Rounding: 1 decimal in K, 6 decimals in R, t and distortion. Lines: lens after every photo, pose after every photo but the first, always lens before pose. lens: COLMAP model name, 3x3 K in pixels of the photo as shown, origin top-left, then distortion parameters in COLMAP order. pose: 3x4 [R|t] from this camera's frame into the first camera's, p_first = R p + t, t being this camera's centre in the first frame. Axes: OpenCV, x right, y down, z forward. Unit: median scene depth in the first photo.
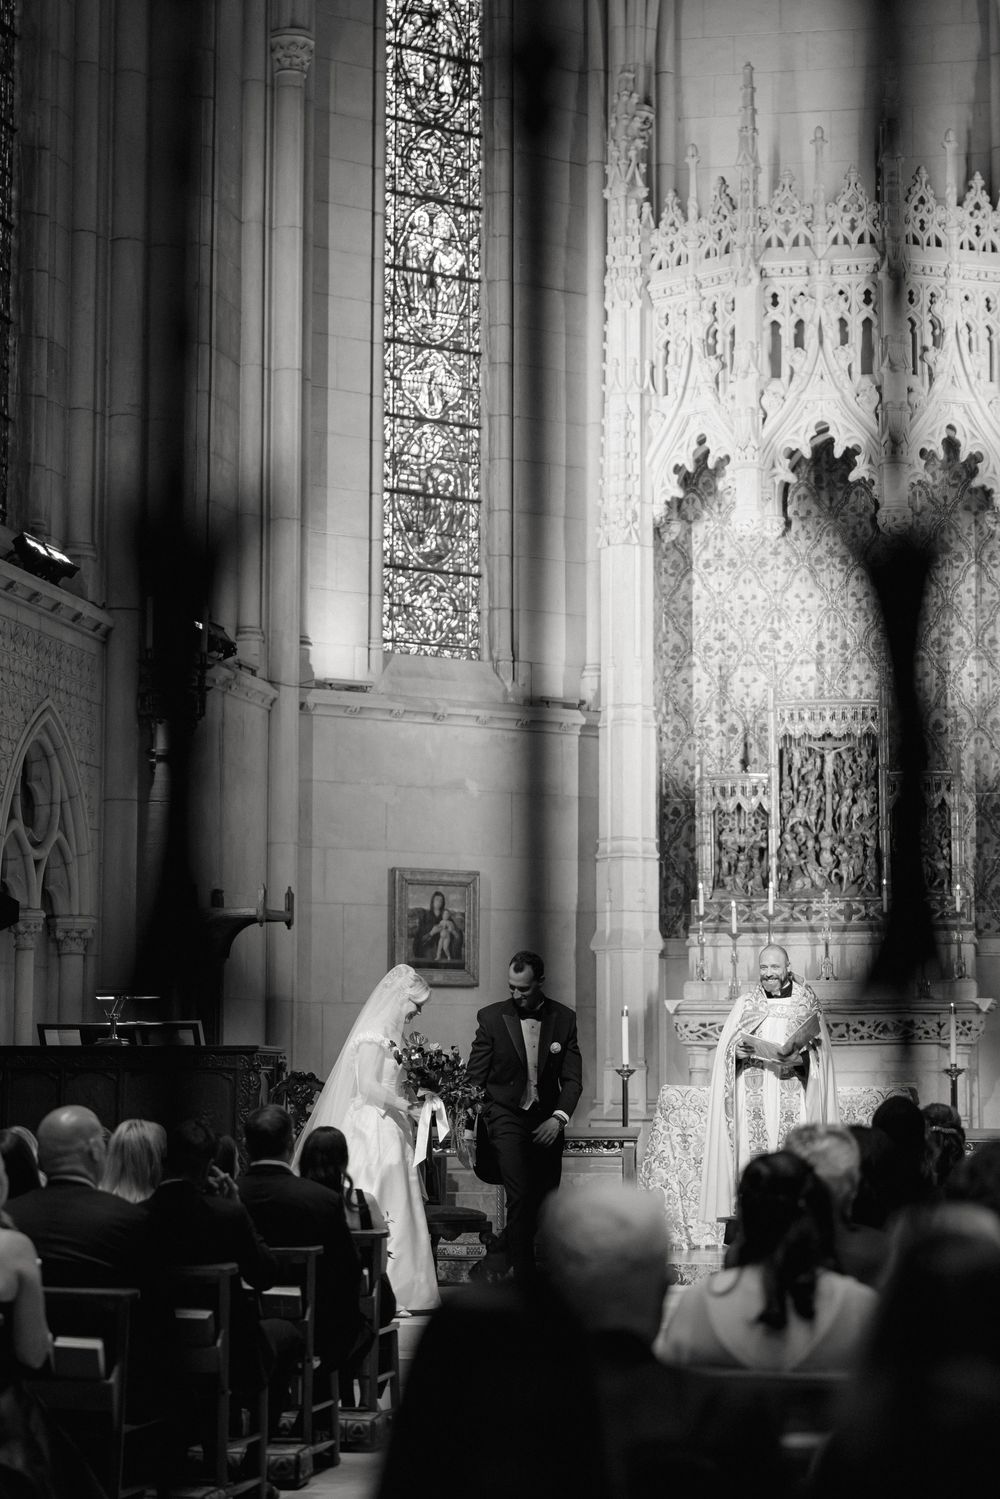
lens RADIAL K [[3791.4, 0, 504.8], [0, 3791.4, 694.0], [0, 0, 1]] dist [0.073215, -0.909427]
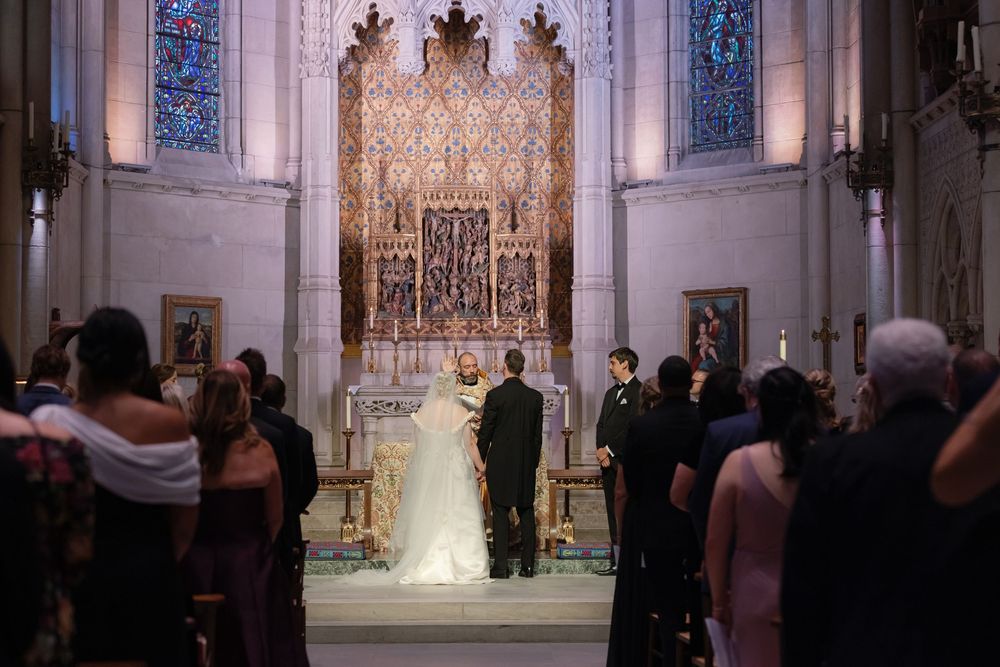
lens RADIAL K [[2529.3, 0, 408.6], [0, 2529.3, 350.8], [0, 0, 1]] dist [0.073215, -0.909427]
pose [[0.968831, 0.006053, 0.247647, -0.178216], [-0.022029, 0.997846, 0.061793, 0.005290], [-0.246740, -0.065323, 0.966878, 0.036836]]
